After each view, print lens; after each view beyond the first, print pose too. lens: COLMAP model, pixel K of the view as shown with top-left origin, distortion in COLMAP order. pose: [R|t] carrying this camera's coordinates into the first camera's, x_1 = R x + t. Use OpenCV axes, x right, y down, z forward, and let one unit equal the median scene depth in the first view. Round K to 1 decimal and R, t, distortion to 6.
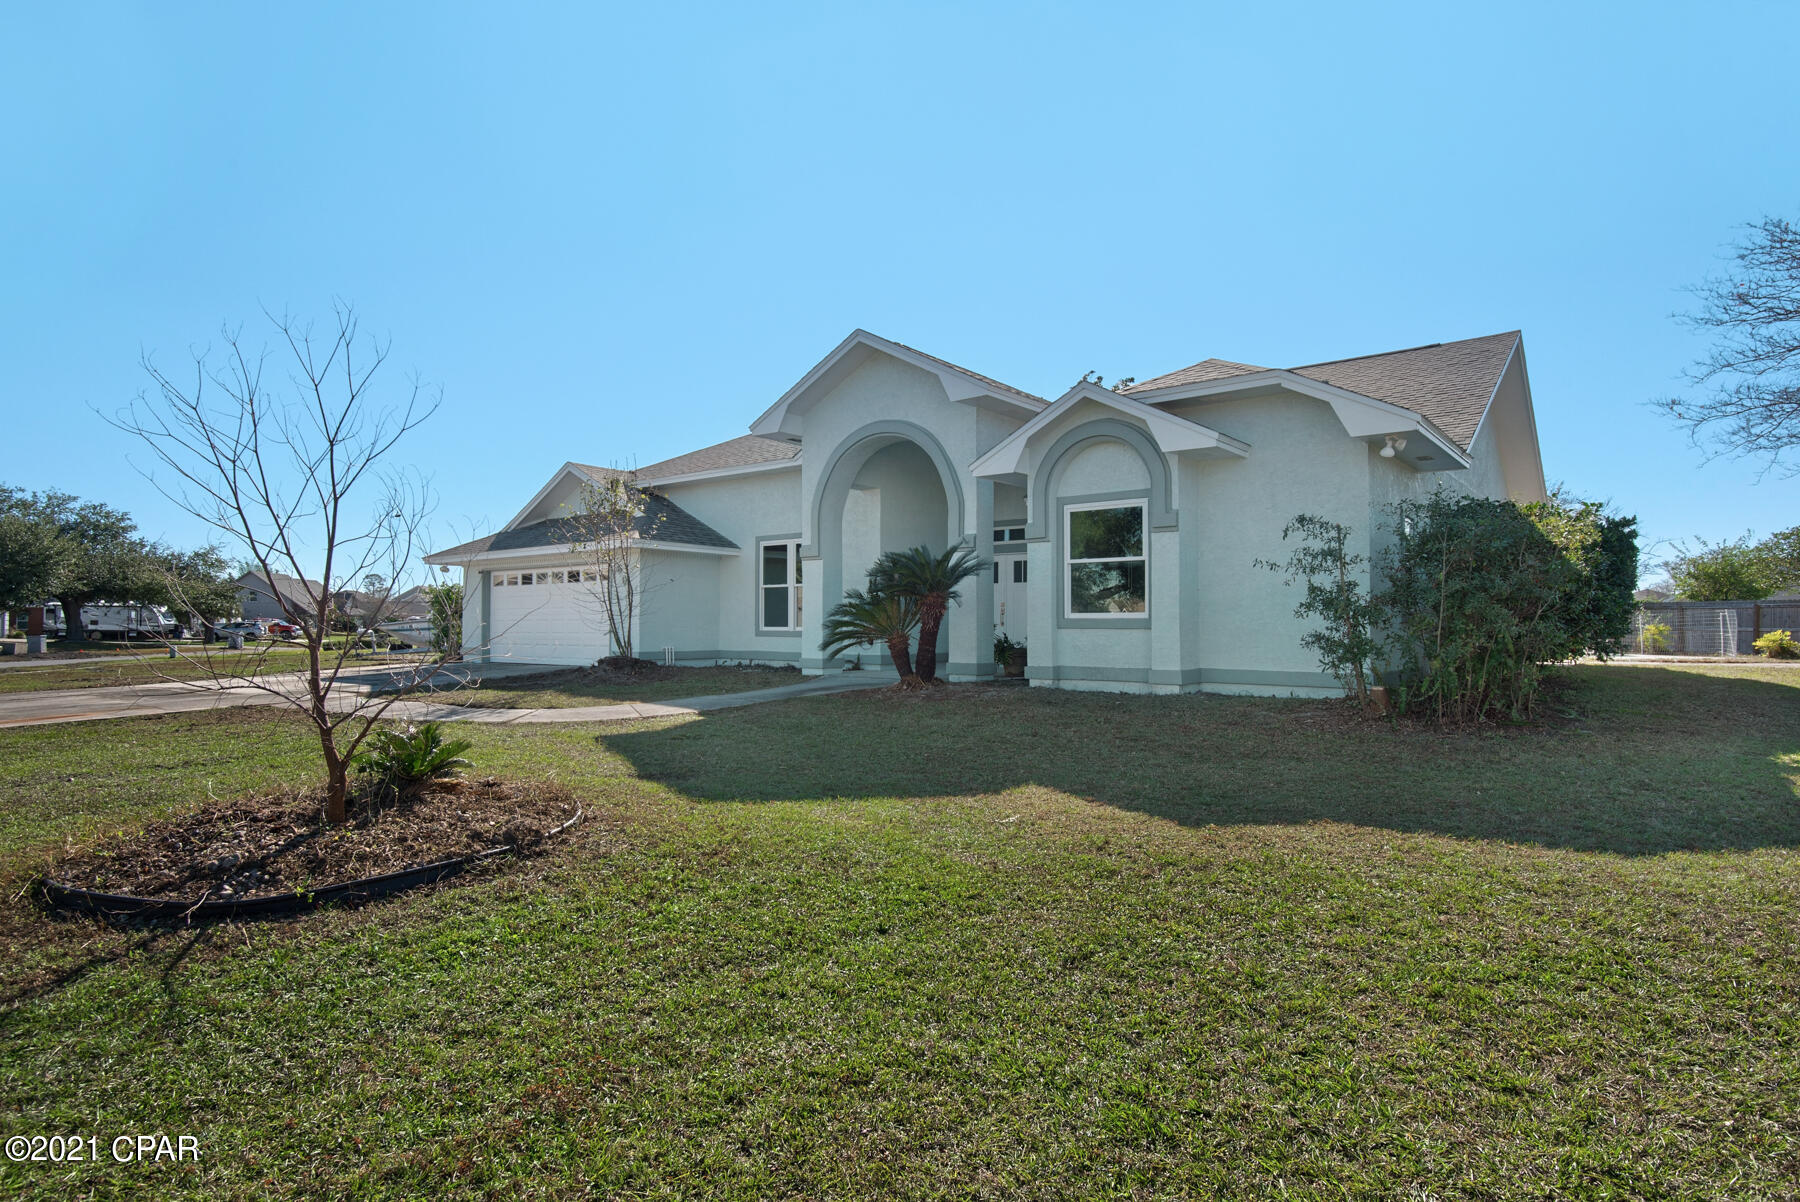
lens RADIAL K [[1003.9, 0, 900.0], [0, 1003.9, 601.0], [0, 0, 1]] dist [-0.000671, -0.000046]
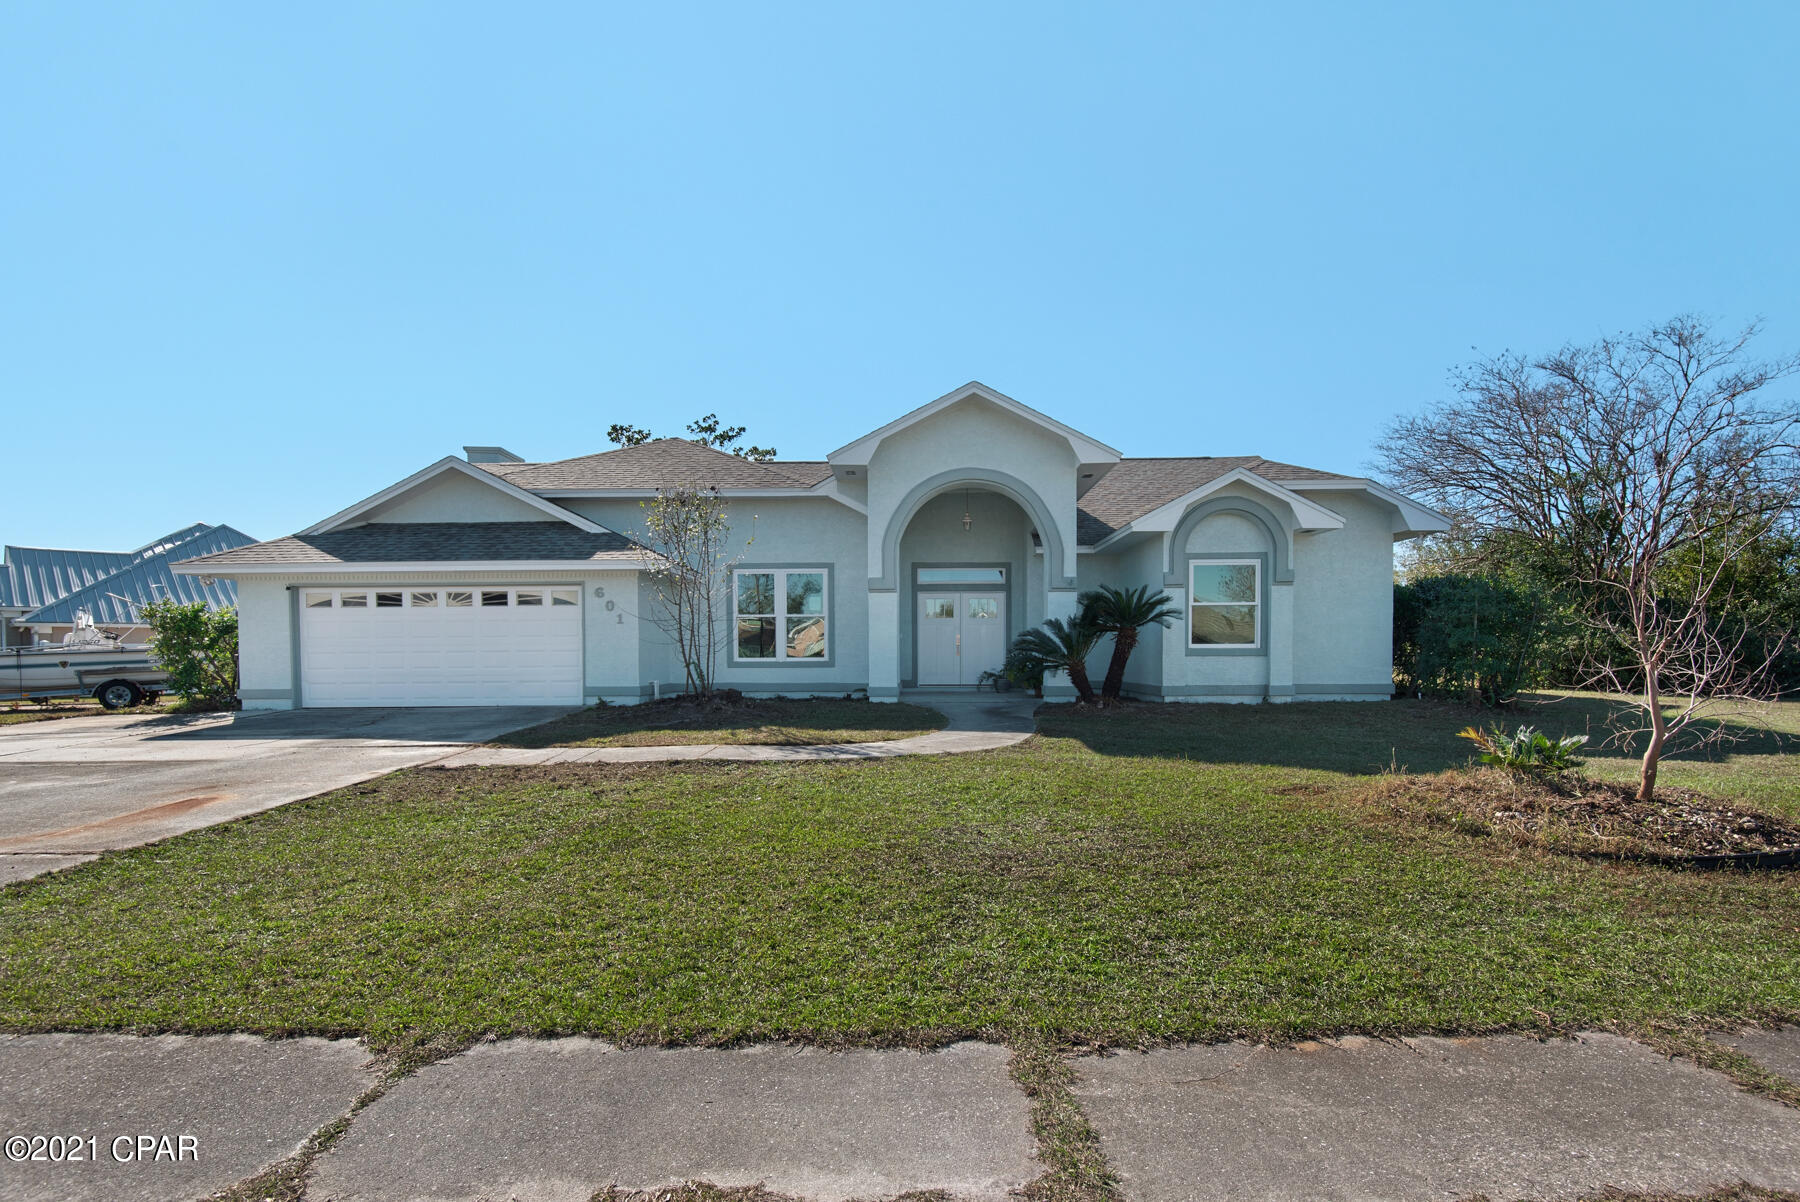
lens RADIAL K [[922.9, 0, 900.0], [0, 922.9, 662.5], [0, 0, 1]] dist [0.003065, 0.000199]
pose [[0.772771, -0.013635, 0.634539, -0.663025], [-0.008721, 0.999447, 0.032097, 0.000474], [-0.634625, -0.030337, 0.772224, 0.247233]]
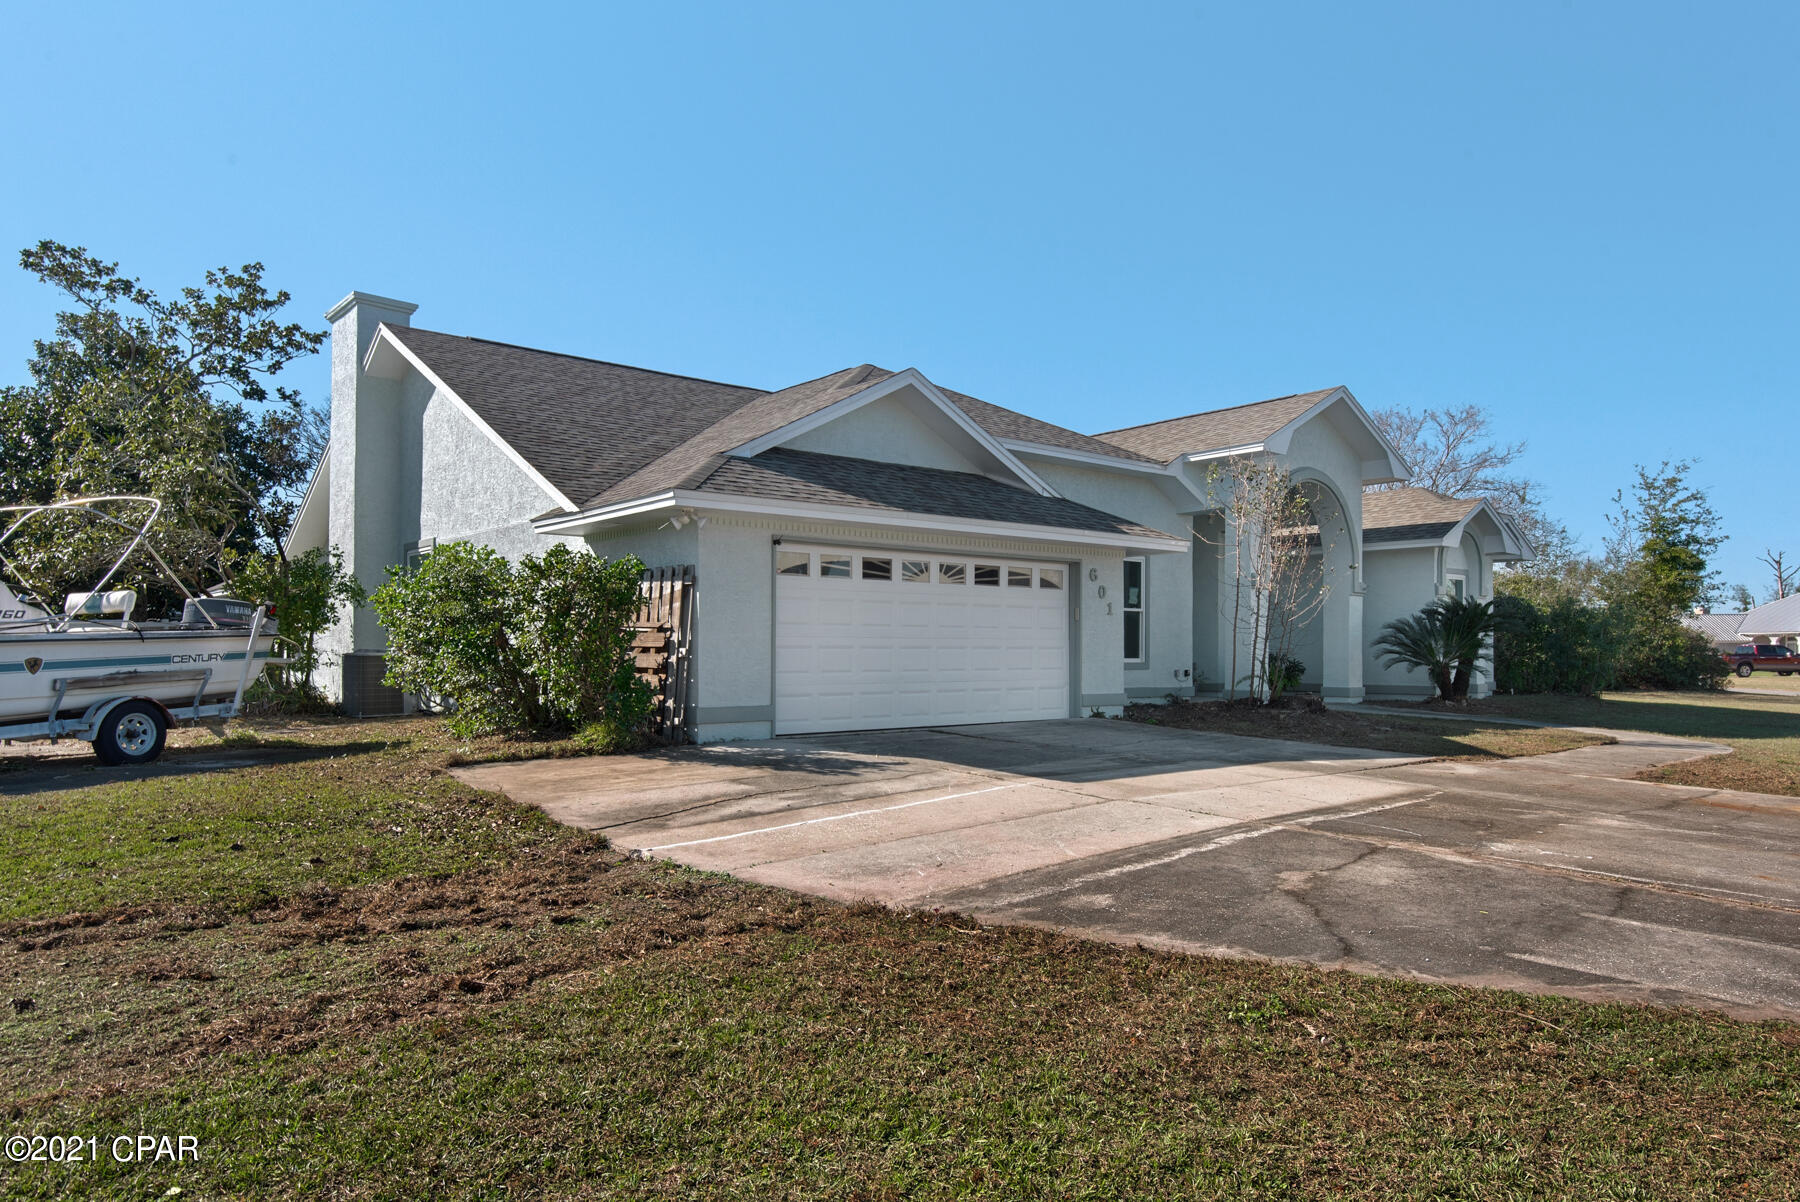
lens RADIAL K [[1160.8, 0, 900.0], [0, 1160.8, 601.0], [0, 0, 1]] dist [0.040120, -0.000240]
pose [[0.170250, 0.041237, 0.984538, -1.227571], [-0.029692, 0.998885, -0.036704, 0.021325], [-0.984953, -0.022984, 0.171285, 1.125863]]
